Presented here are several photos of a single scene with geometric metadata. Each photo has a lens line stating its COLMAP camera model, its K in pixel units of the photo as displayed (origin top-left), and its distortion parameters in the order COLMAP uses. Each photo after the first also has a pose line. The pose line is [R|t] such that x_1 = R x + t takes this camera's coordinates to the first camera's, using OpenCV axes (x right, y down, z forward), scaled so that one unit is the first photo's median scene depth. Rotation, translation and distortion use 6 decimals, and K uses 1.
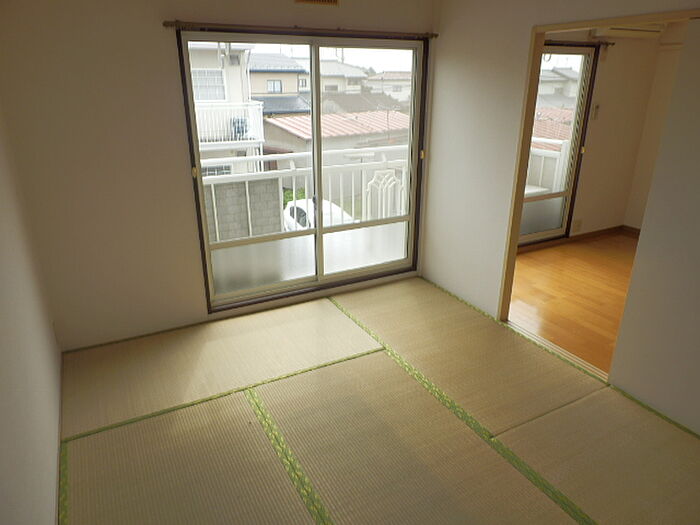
lens RADIAL K [[487.1, 0, 348.6], [0, 487.1, 260.4], [0, 0, 1]] dist [0.004152, -0.006469]
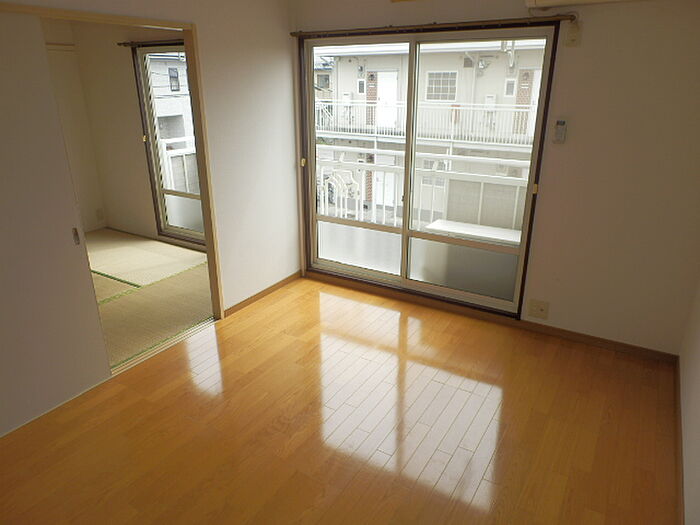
lens RADIAL K [[487.1, 0, 348.4], [0, 487.1, 264.8], [0, 0, 1]] dist [0.004152, -0.006469]
pose [[0.504475, 0.309009, -0.806237, 0.860219], [-0.302451, 0.937846, 0.170203, -0.162997], [0.808720, 0.157984, 0.566580, 0.443798]]
